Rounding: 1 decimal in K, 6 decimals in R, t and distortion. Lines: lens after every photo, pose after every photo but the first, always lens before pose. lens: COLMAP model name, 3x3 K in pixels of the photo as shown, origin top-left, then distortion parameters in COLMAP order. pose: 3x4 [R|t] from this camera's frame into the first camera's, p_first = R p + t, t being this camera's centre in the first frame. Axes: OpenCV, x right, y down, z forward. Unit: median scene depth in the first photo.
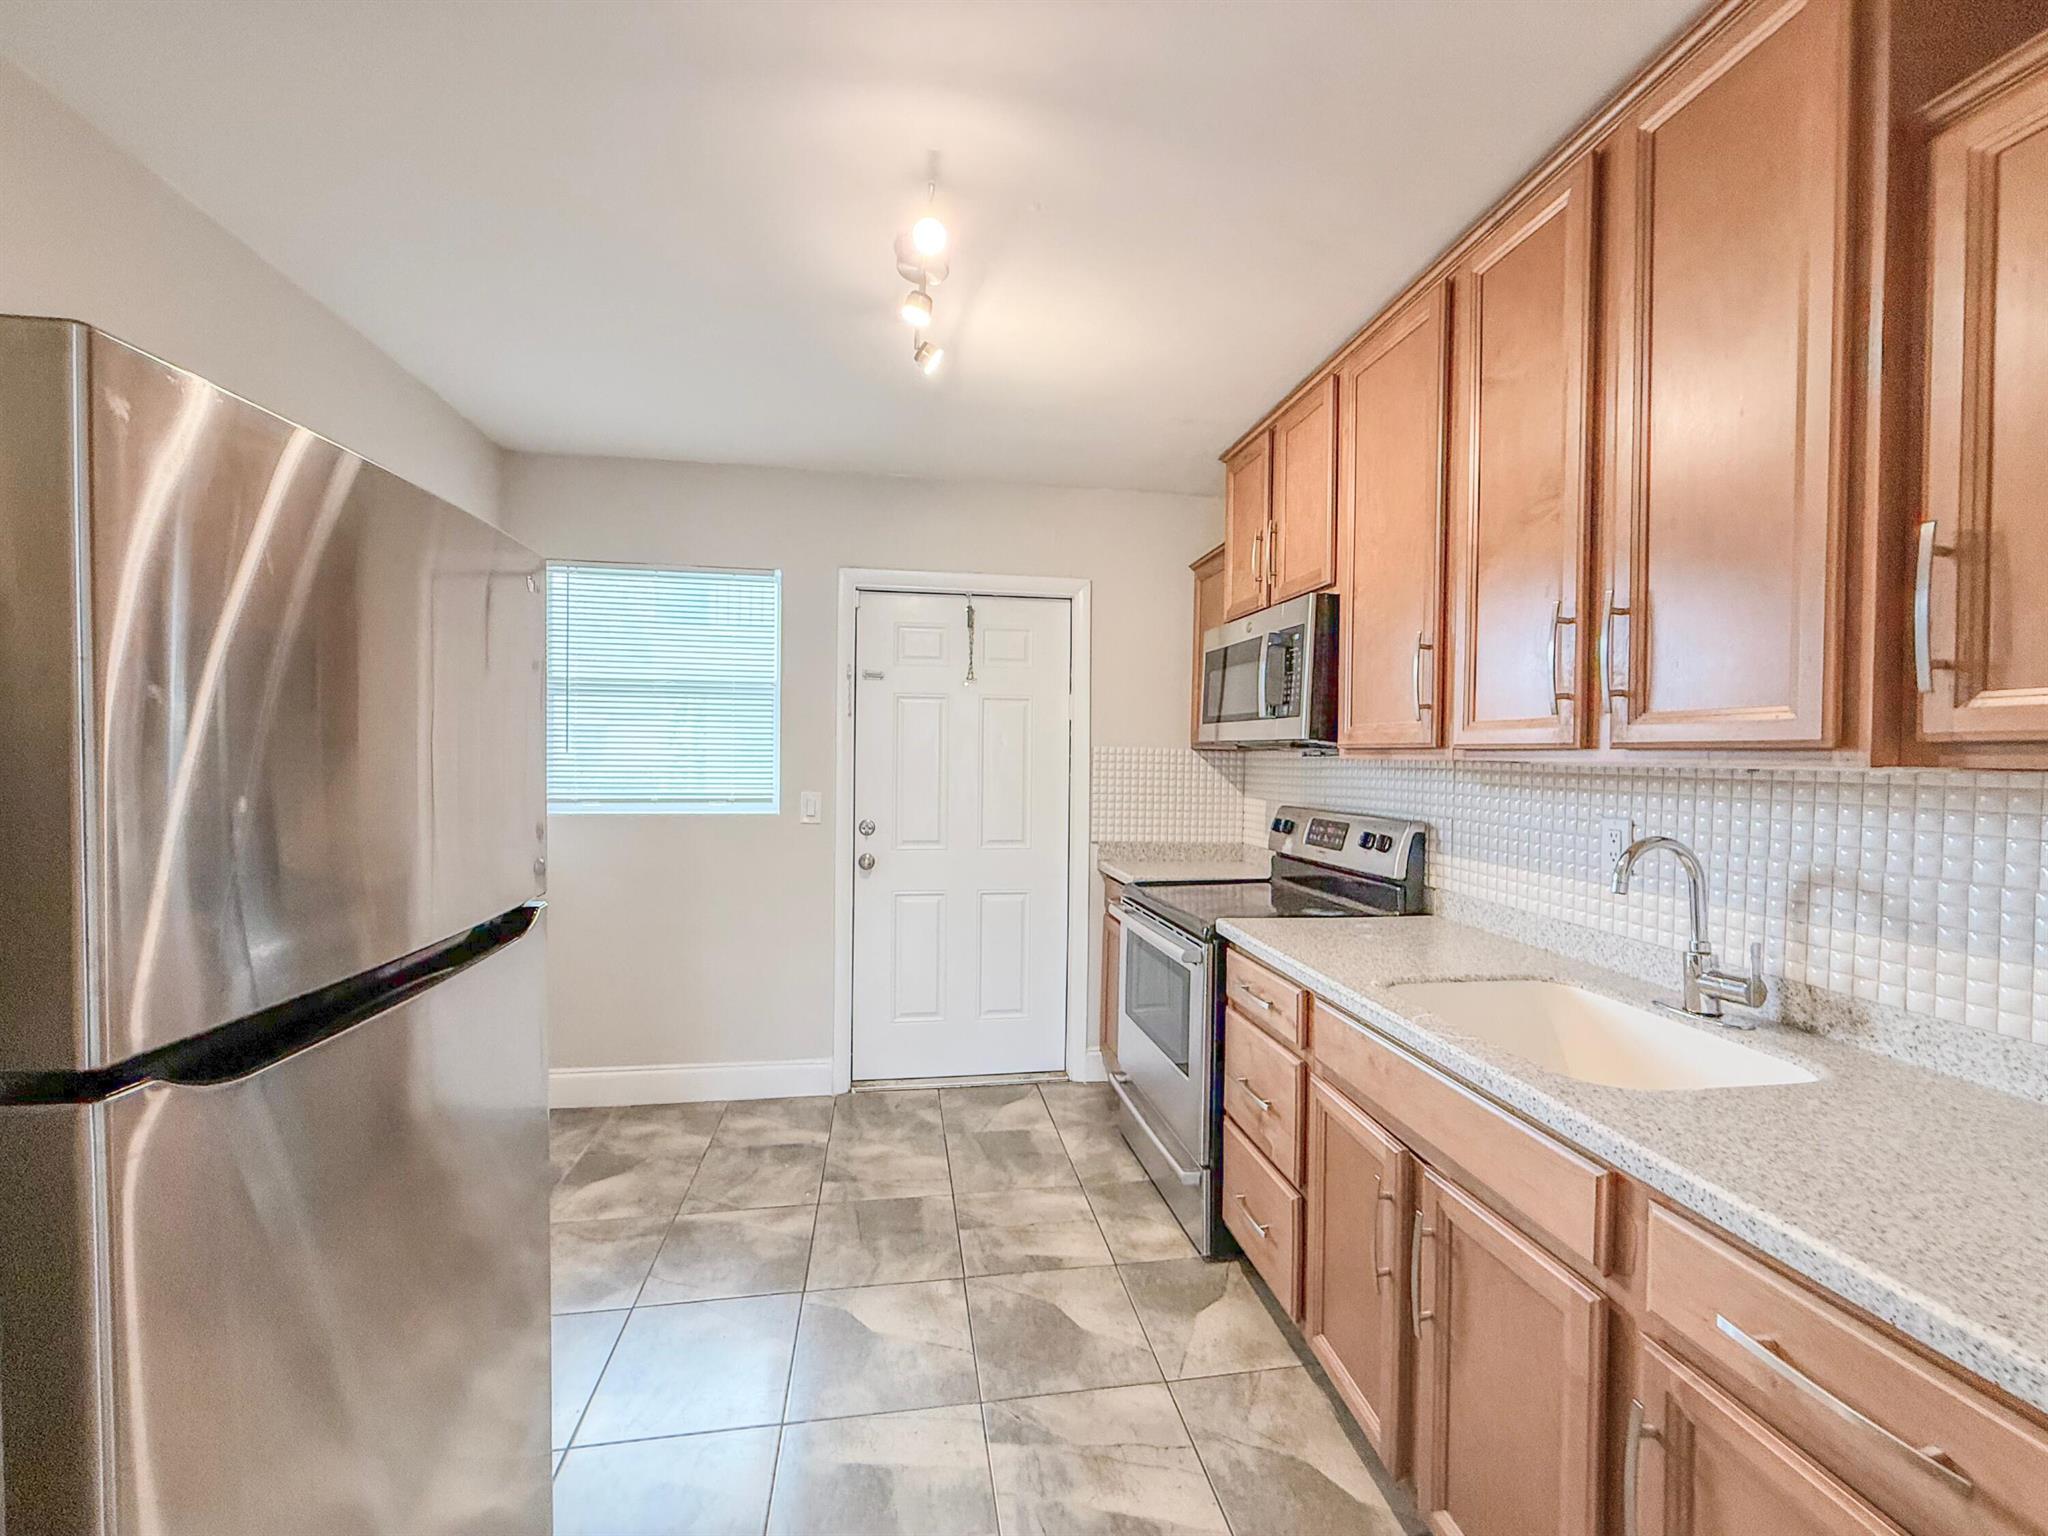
lens RADIAL K [[818.8, 0, 1026.4], [0, 818.8, 771.2], [0, 0, 1]] dist [0.000153, 0.000300]
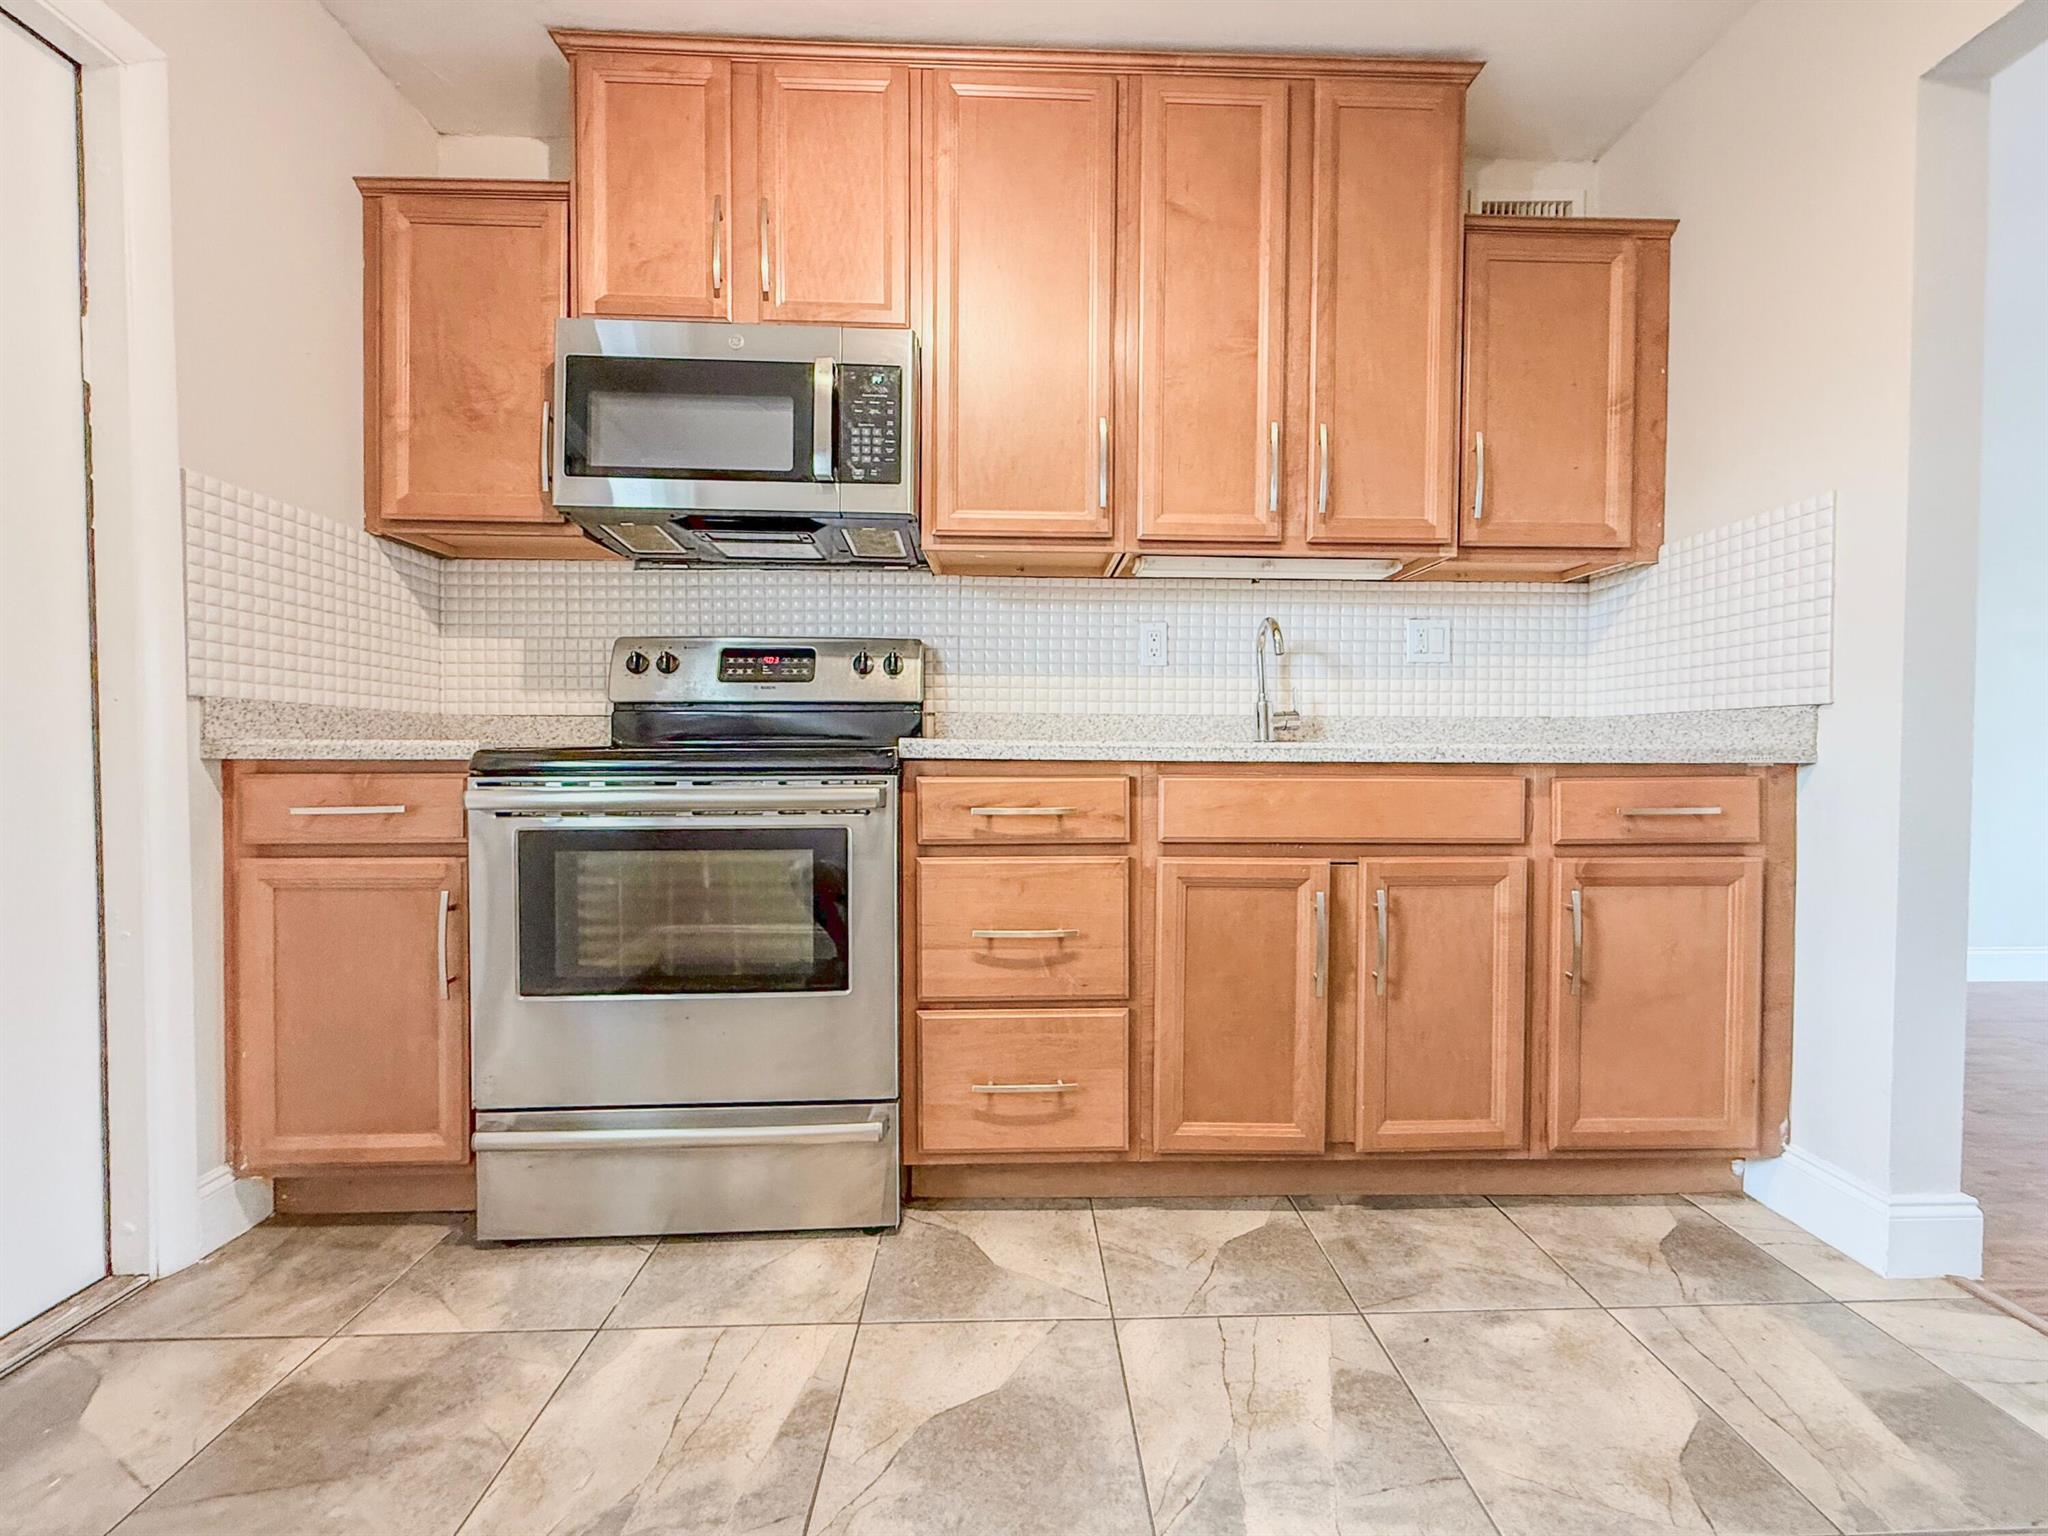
lens RADIAL K [[861.4, 0, 1037.7], [0, 861.4, 726.5], [0, 0, 1]] dist [0.000767, 0.000116]
pose [[0.109508, 0.013963, 0.993888, -0.485507], [0.015501, 0.999756, -0.015754, 0.177149], [-0.993865, 0.017131, 0.109265, 0.770406]]
